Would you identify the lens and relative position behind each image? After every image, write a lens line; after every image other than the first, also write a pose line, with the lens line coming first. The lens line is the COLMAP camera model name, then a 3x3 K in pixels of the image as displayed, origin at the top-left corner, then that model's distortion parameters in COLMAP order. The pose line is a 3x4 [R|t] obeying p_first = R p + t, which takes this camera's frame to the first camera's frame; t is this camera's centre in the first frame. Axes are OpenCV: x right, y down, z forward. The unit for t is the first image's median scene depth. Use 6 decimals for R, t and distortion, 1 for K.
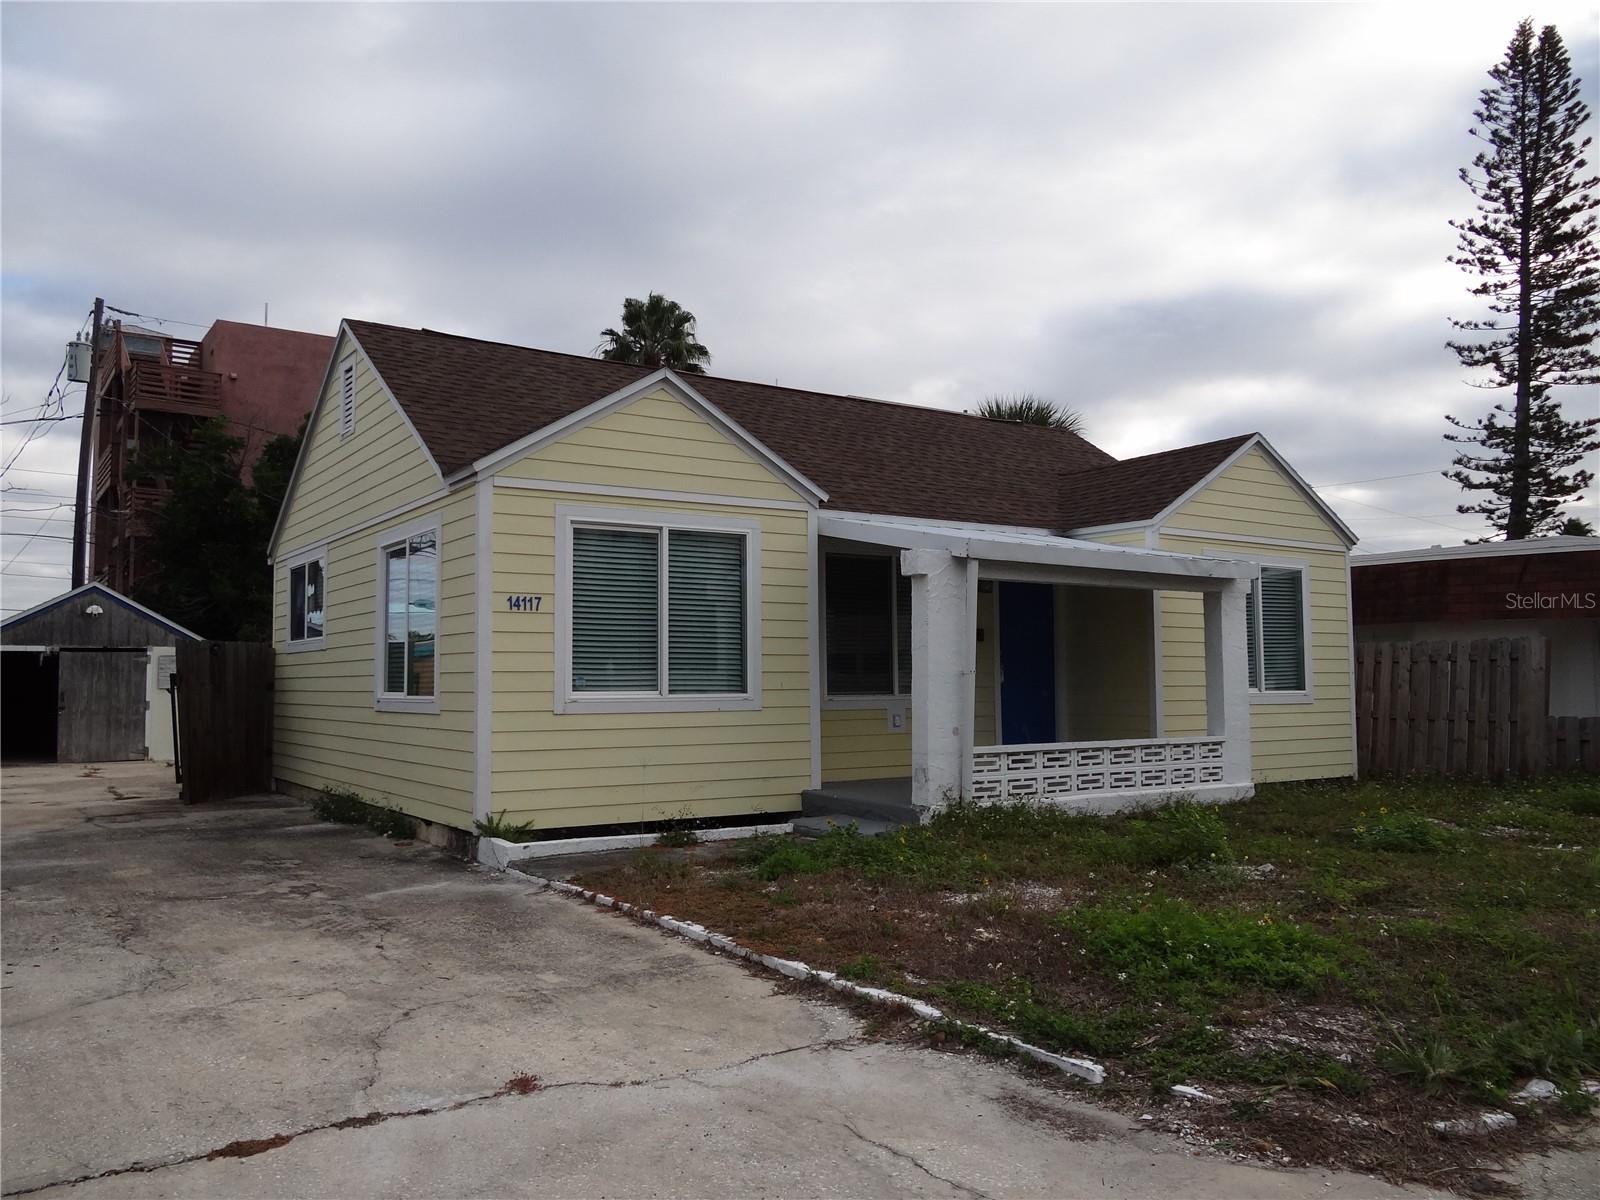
lens RADIAL K [[1242.9, 0, 801.5], [0, 1242.9, 596.6], [0, 0, 1]] dist [-0.005338, -0.001557]
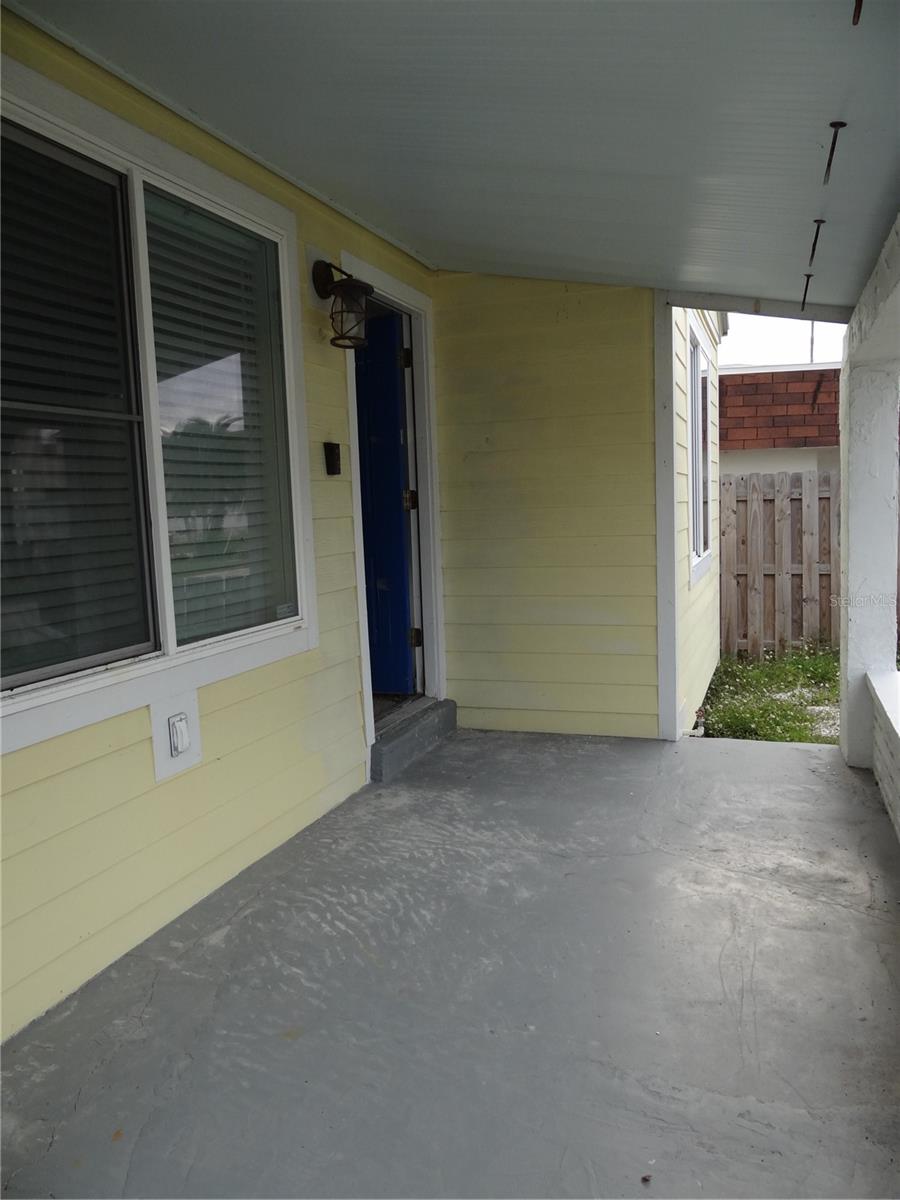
lens RADIAL K [[932.2, 0, 455.8], [0, 932.2, 597.6], [0, 0, 1]] dist [-0.005338, -0.001557]
pose [[0.796934, -0.087528, 0.597691, -0.000406], [0.002849, 0.989980, 0.141178, 0.042514], [-0.604060, -0.110807, 0.789198, 0.919848]]
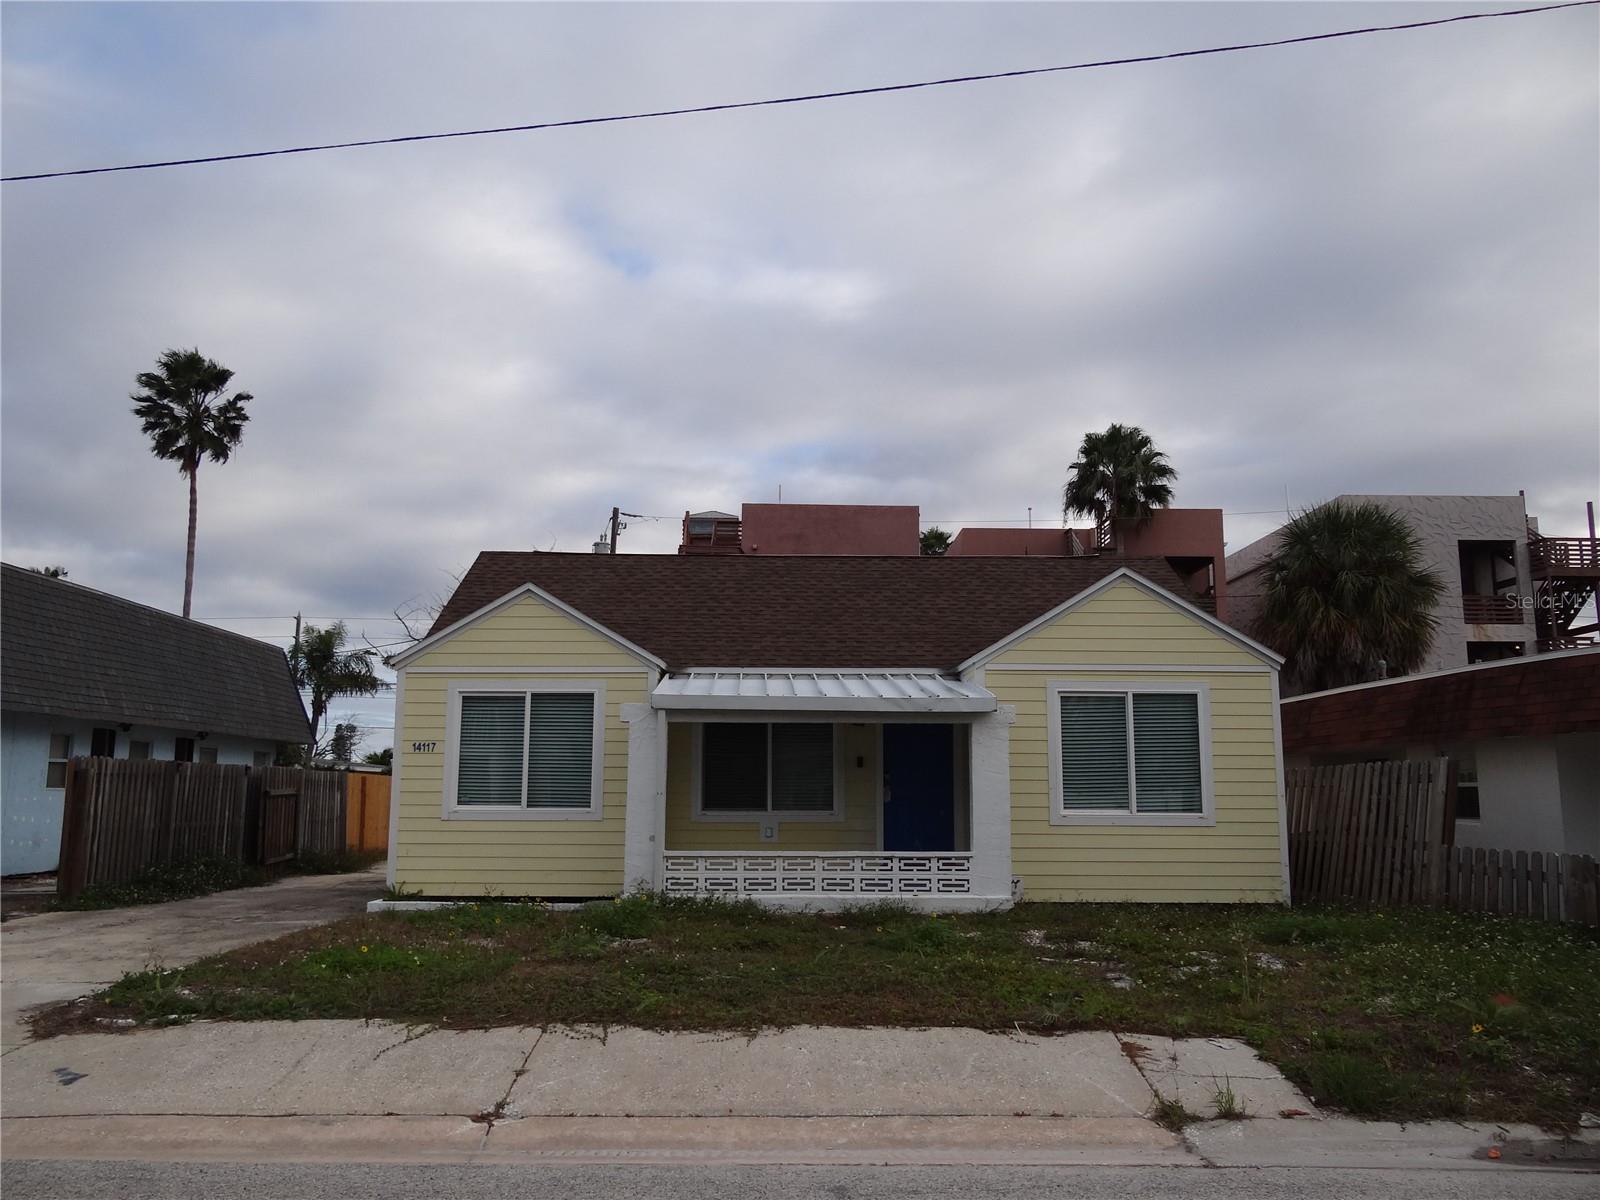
lens RADIAL K [[1242.9, 0, 784.8], [0, 1242.9, 596.3], [0, 0, 1]] dist [-0.005338, -0.001557]
pose [[0.839345, -0.079453, -0.537761, 0.894934], [0.029116, 0.994412, -0.101478, -0.010178], [0.542818, 0.069518, 0.836968, -0.057203]]
